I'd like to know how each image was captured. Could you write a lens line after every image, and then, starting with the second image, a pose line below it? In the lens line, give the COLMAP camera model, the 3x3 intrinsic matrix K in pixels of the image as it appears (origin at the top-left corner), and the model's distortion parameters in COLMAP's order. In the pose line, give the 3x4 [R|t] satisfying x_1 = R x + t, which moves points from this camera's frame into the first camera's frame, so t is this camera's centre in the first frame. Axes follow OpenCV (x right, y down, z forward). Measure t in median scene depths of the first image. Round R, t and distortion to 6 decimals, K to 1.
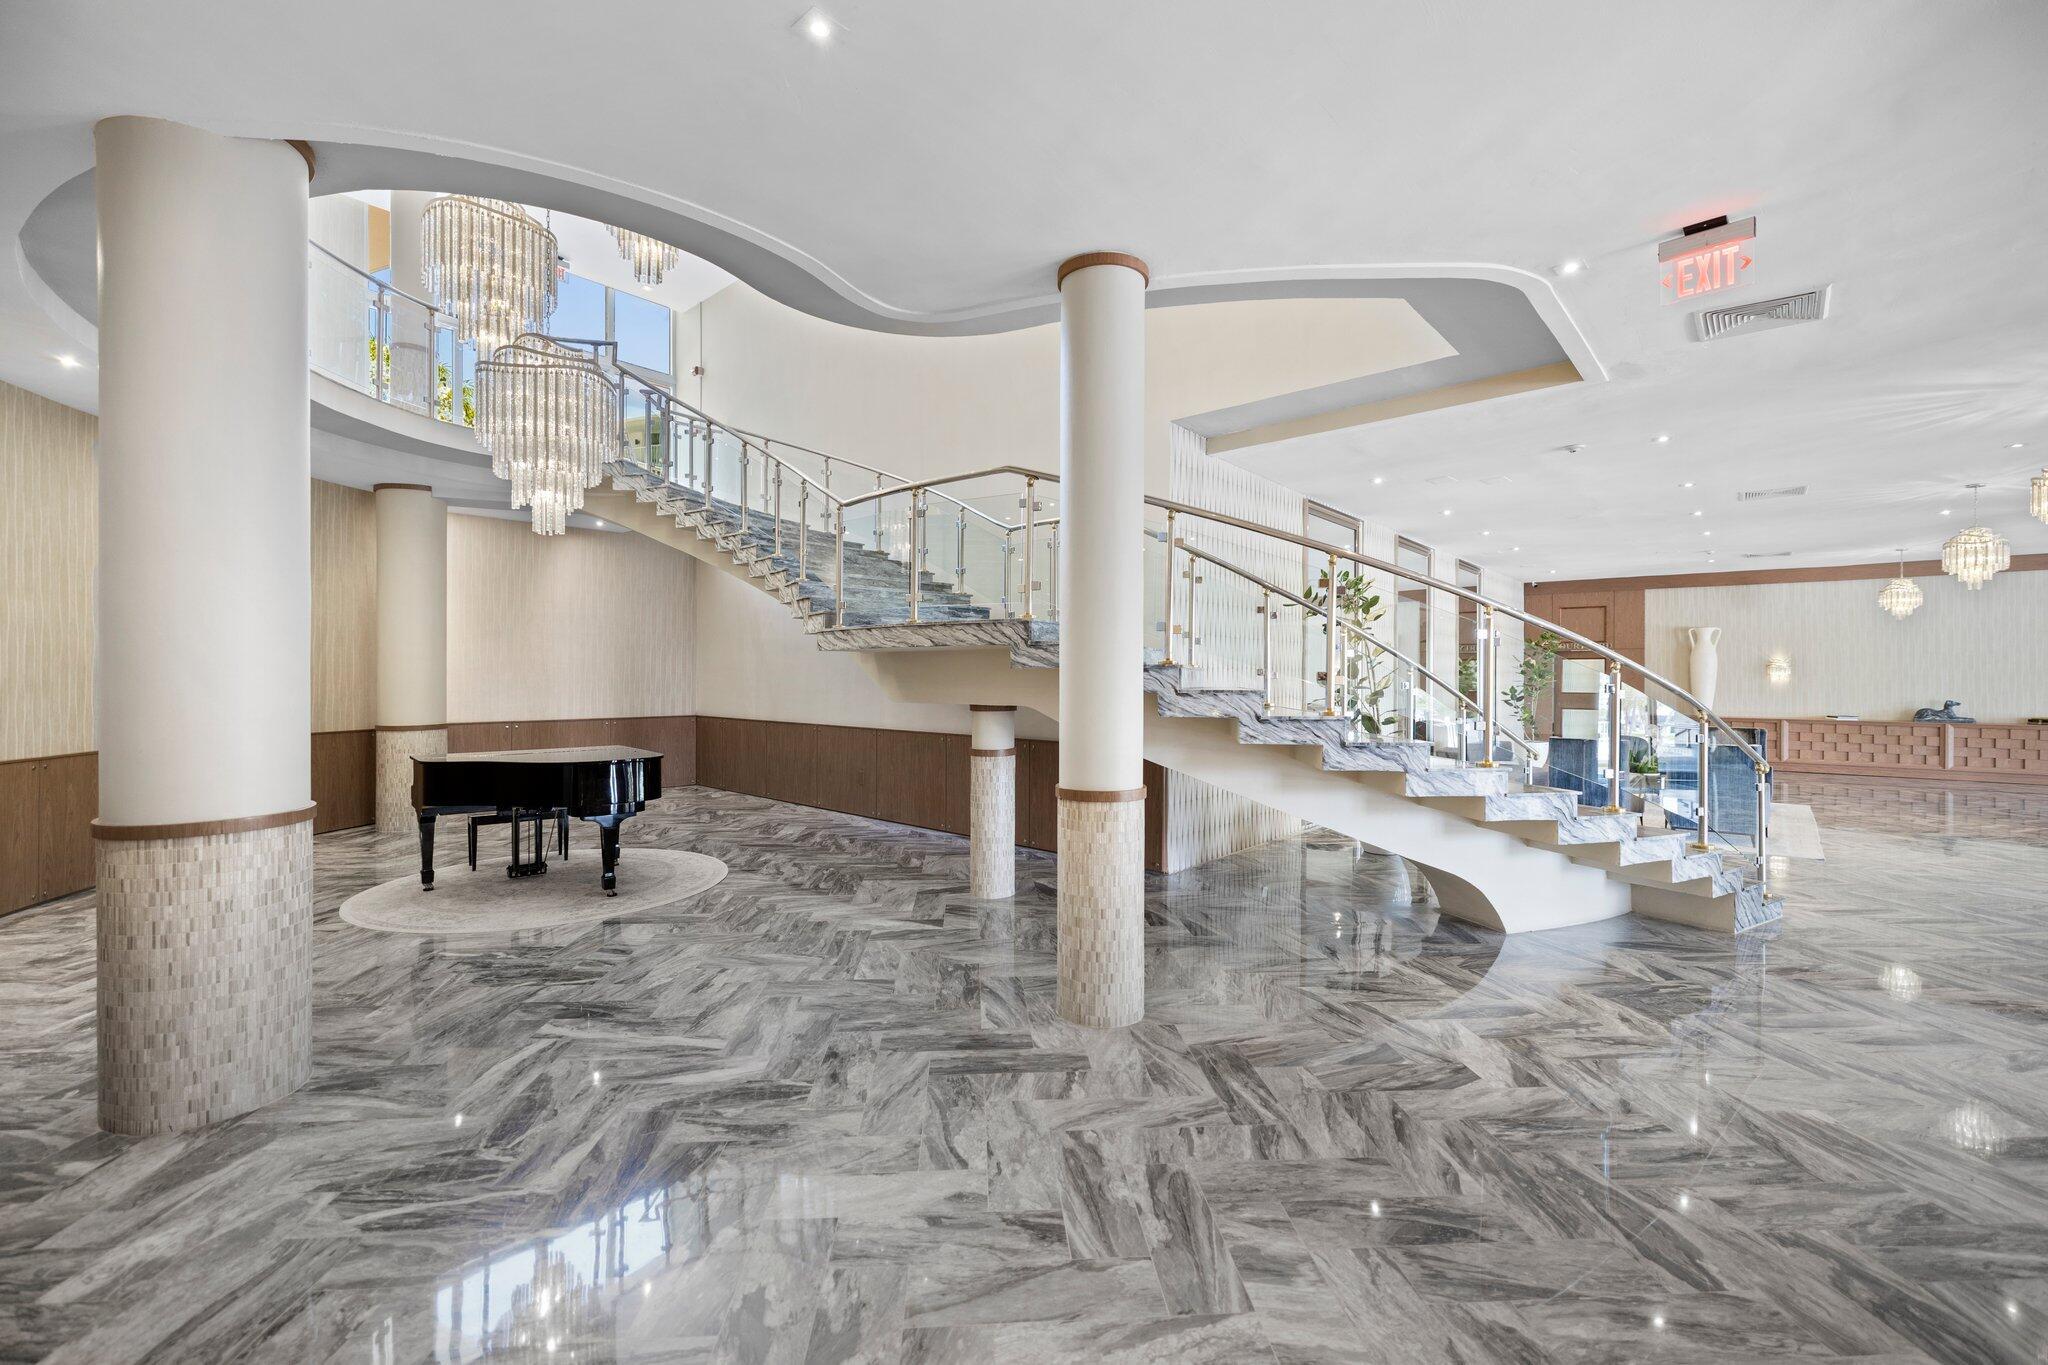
lens RADIAL K [[886.4, 0, 1024.0], [0, 886.4, 682.5], [0, 0, 1]] dist [0.000884, -0.000420]
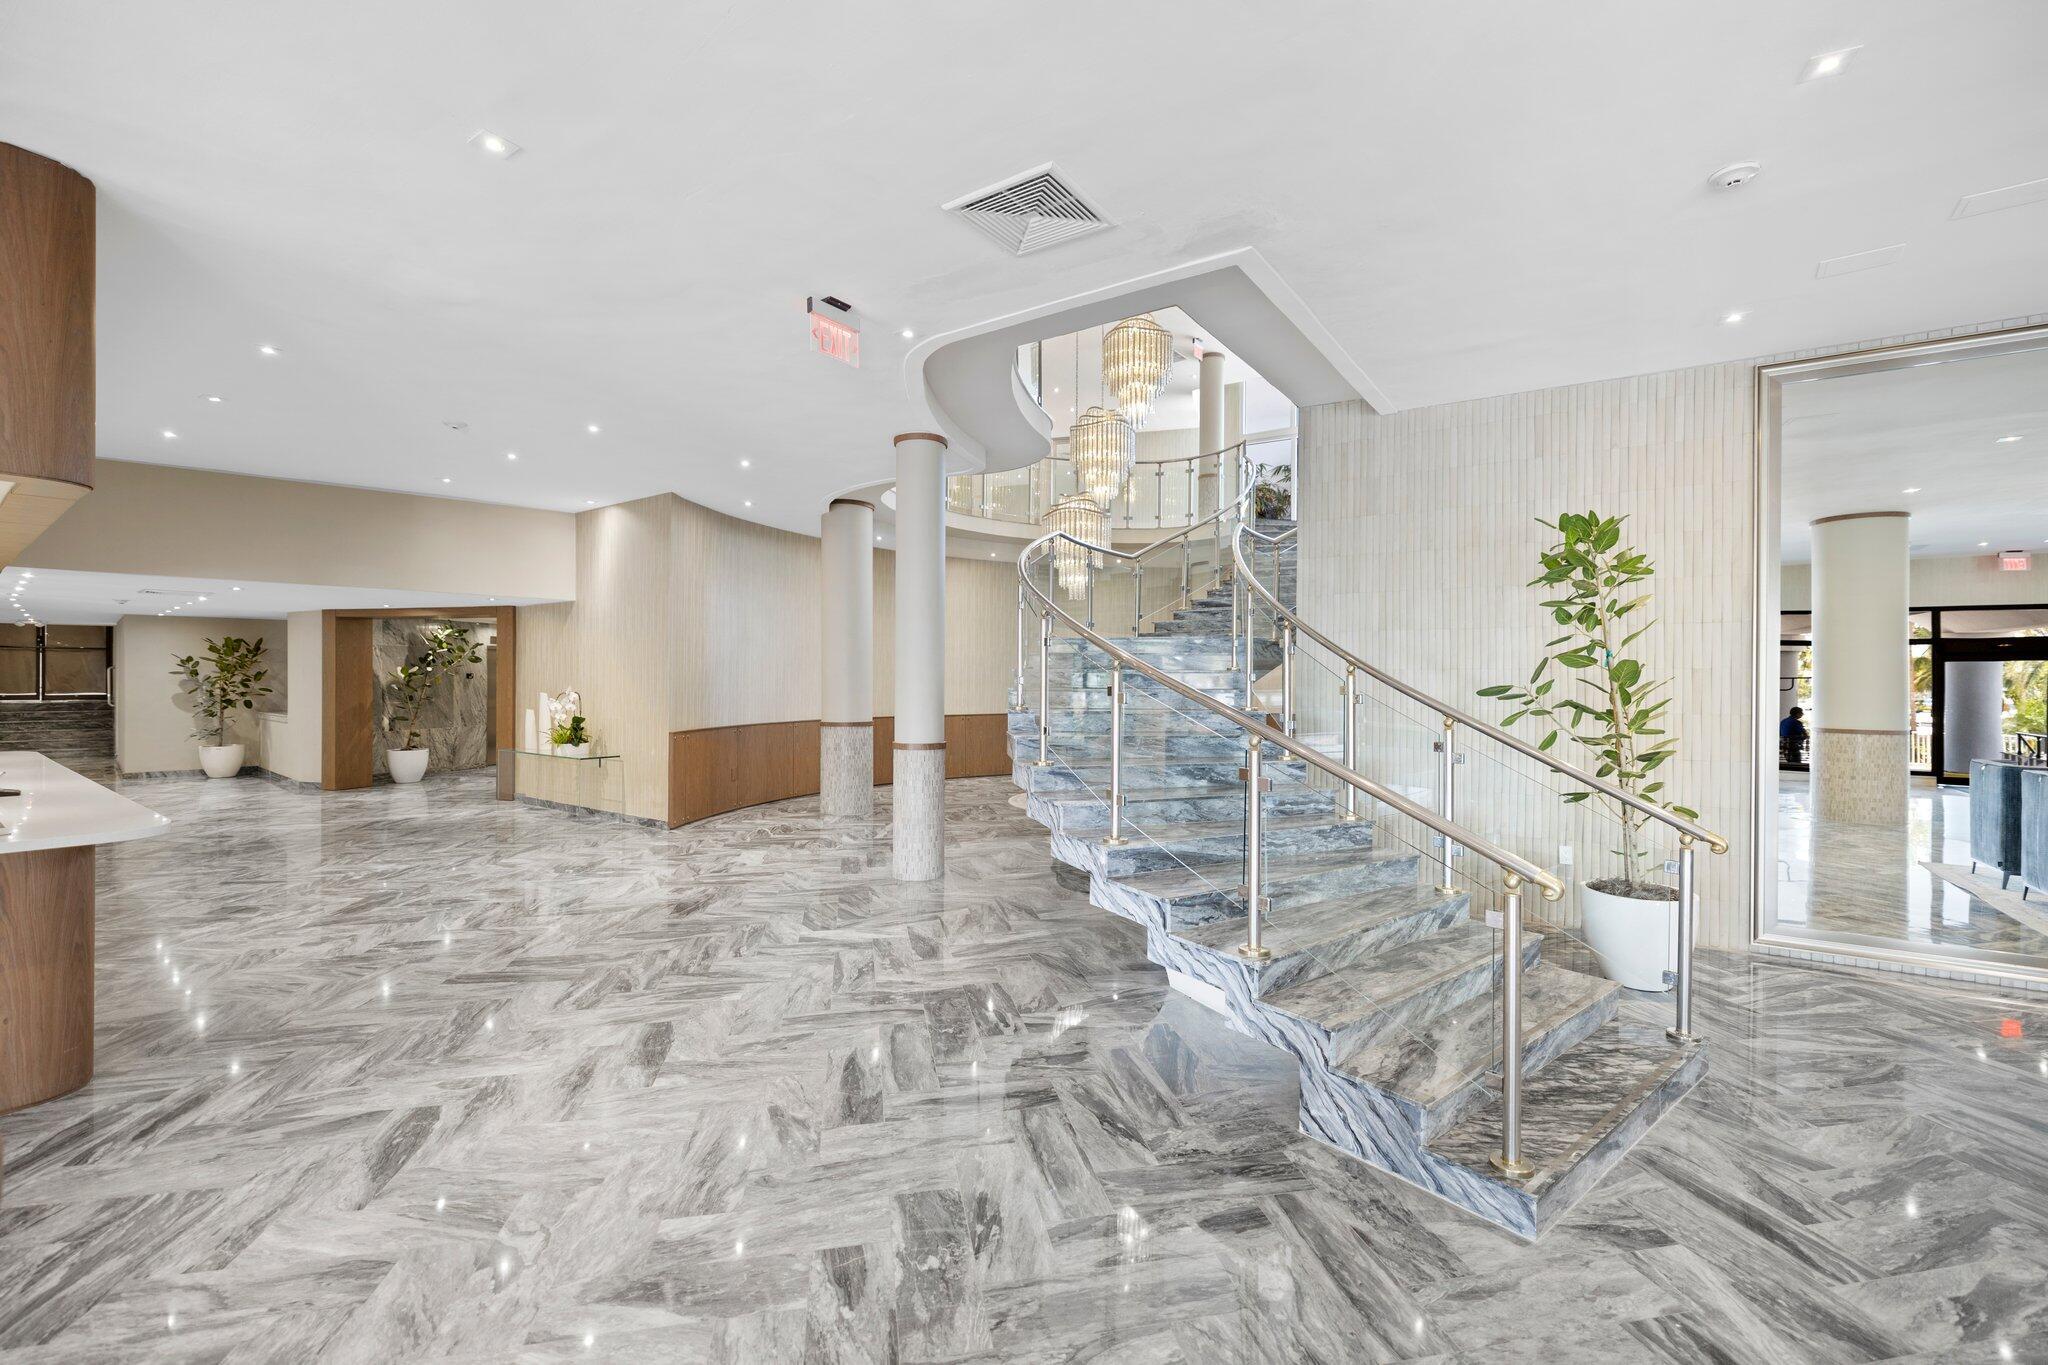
lens RADIAL K [[886.4, 0, 1024.0], [0, 886.4, 682.5], [0, 0, 1]] dist [0.000884, -0.000420]
pose [[0.093207, 0.002852, -0.995643, 2.057578], [0.006977, 0.999969, 0.003517, -0.011155], [0.995622, -0.007274, 0.093184, 1.173916]]
